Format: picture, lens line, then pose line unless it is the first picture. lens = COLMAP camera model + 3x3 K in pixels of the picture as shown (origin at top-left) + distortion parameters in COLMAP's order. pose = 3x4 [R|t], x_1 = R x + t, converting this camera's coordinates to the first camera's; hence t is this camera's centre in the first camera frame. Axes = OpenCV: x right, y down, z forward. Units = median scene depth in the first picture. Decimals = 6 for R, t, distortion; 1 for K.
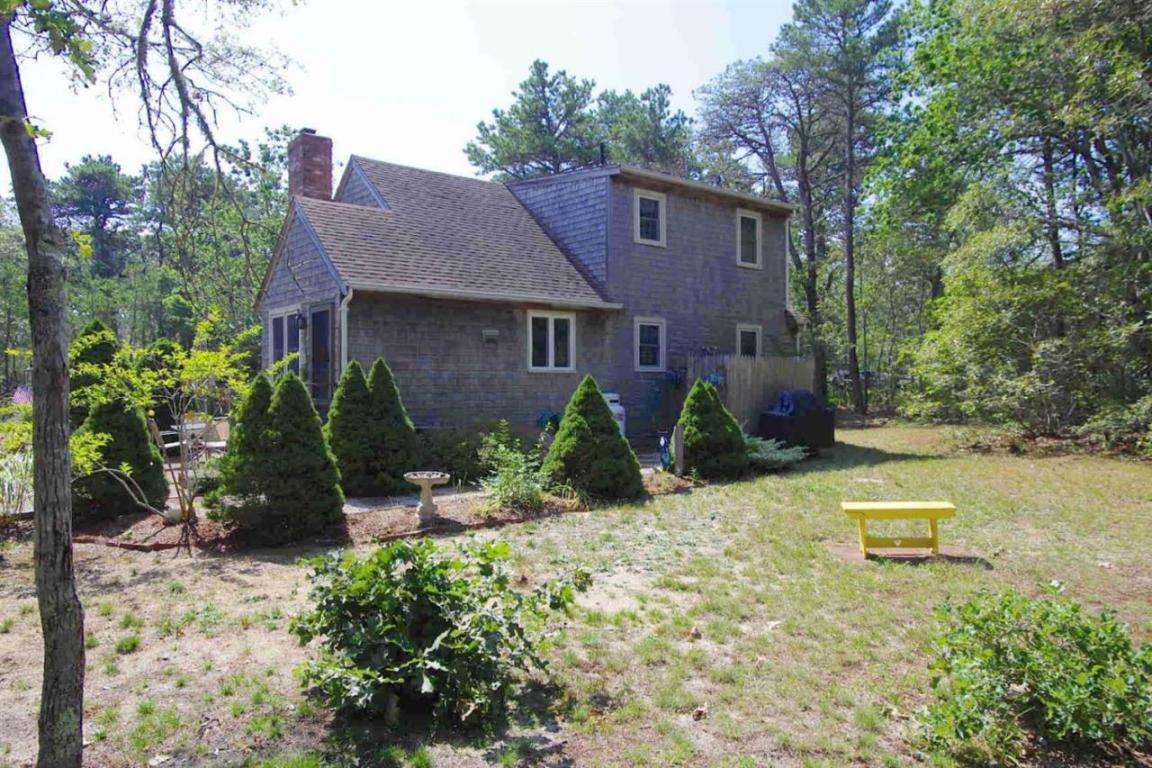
lens RADIAL K [[787.4, 0, 576.0], [0, 787.4, 384.0], [0, 0, 1]] dist [-0.003354, -0.001153]
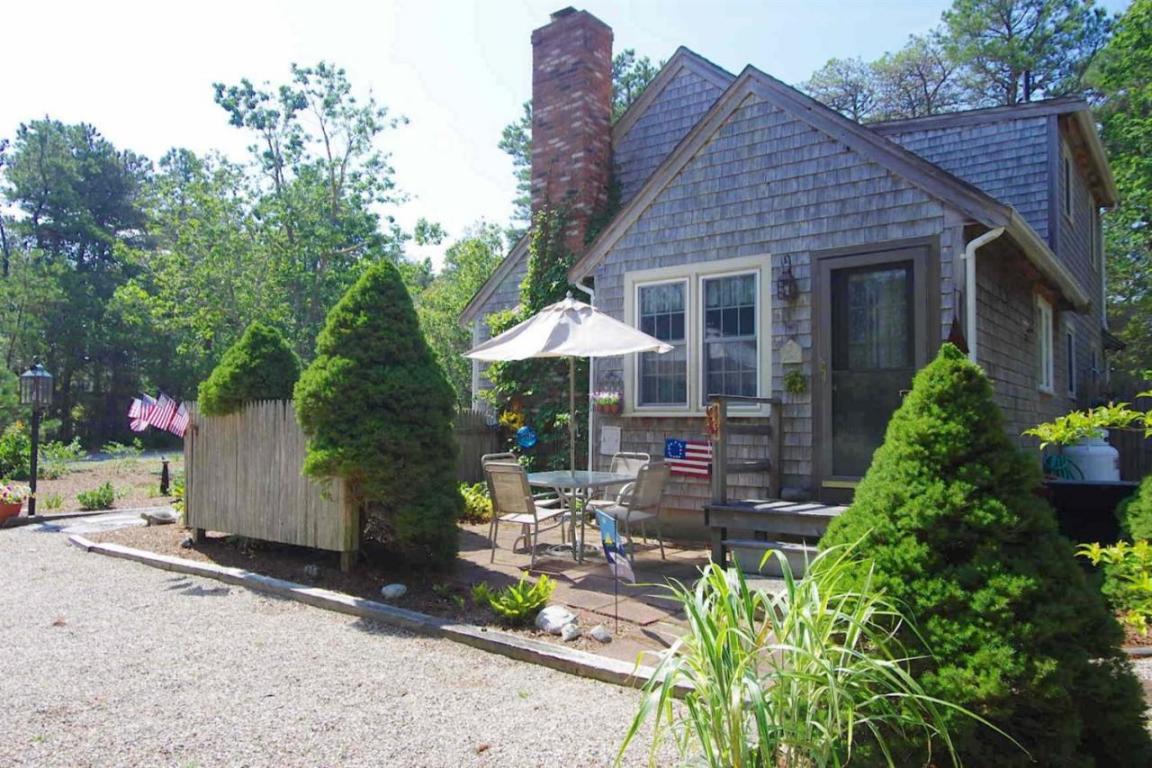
lens RADIAL K [[787.4, 0, 576.0], [0, 787.4, 384.0], [0, 0, 1]] dist [-0.003354, -0.001153]
pose [[0.975916, 0.029637, 0.216126, -0.284886], [-0.017881, 0.998262, -0.056151, 0.010222], [-0.217414, 0.050934, 0.974750, 0.238131]]
